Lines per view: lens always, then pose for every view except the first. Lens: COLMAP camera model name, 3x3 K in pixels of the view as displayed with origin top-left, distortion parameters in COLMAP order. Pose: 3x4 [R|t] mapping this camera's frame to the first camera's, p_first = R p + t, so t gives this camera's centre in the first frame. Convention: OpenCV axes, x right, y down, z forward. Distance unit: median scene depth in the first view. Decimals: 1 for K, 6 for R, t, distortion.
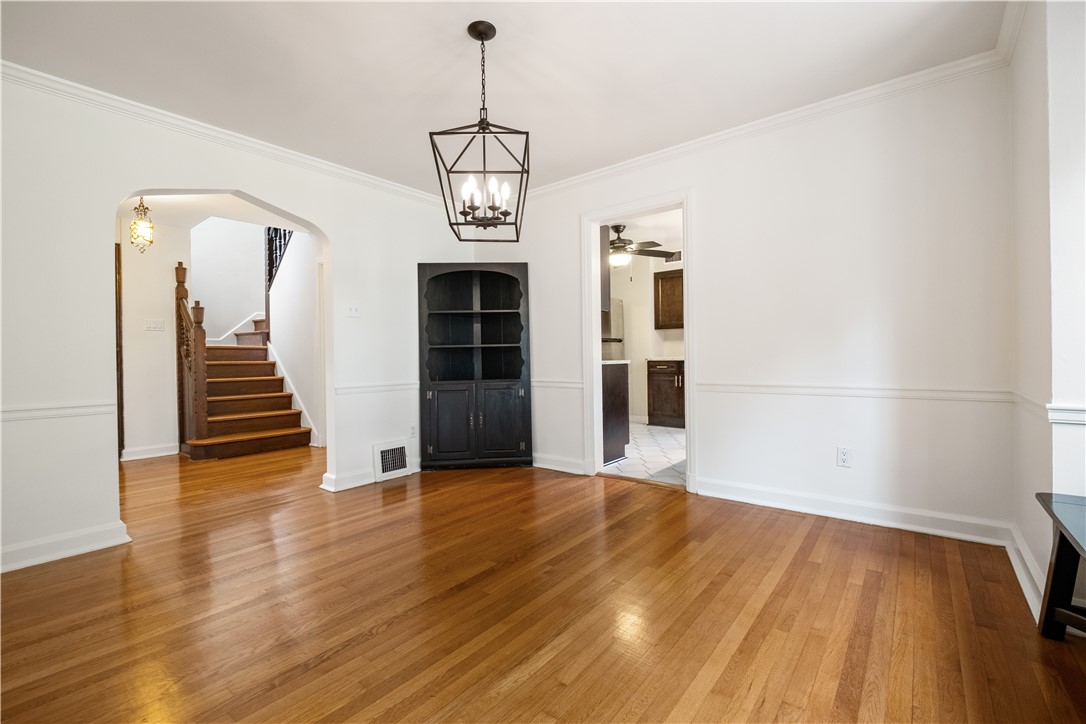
lens RADIAL K [[474.6, 0, 545.0], [0, 474.6, 357.8], [0, 0, 1]] dist [-0.007795, -0.000986]
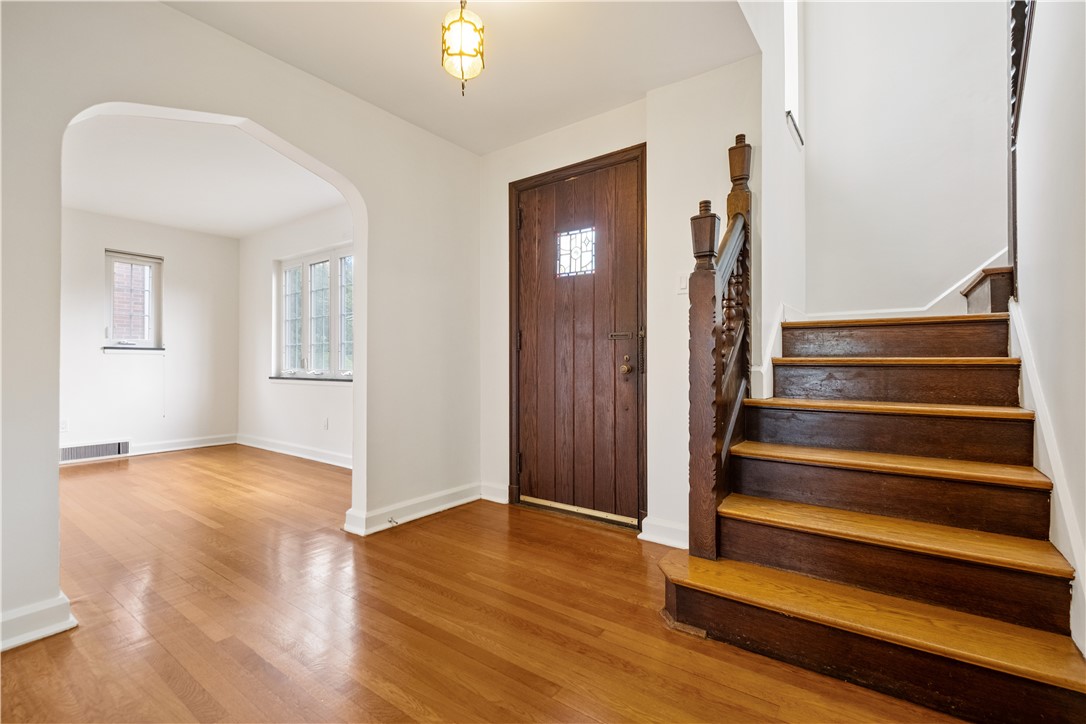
lens RADIAL K [[478.6, 0, 546.1], [0, 478.6, 358.2], [0, 0, 1]] dist [0.000877, -0.000015]
pose [[0.050110, 0.013852, -0.998648, -0.272730], [-0.009053, 0.999869, 0.013415, 0.005684], [0.998703, 0.008369, 0.050229, 0.674062]]
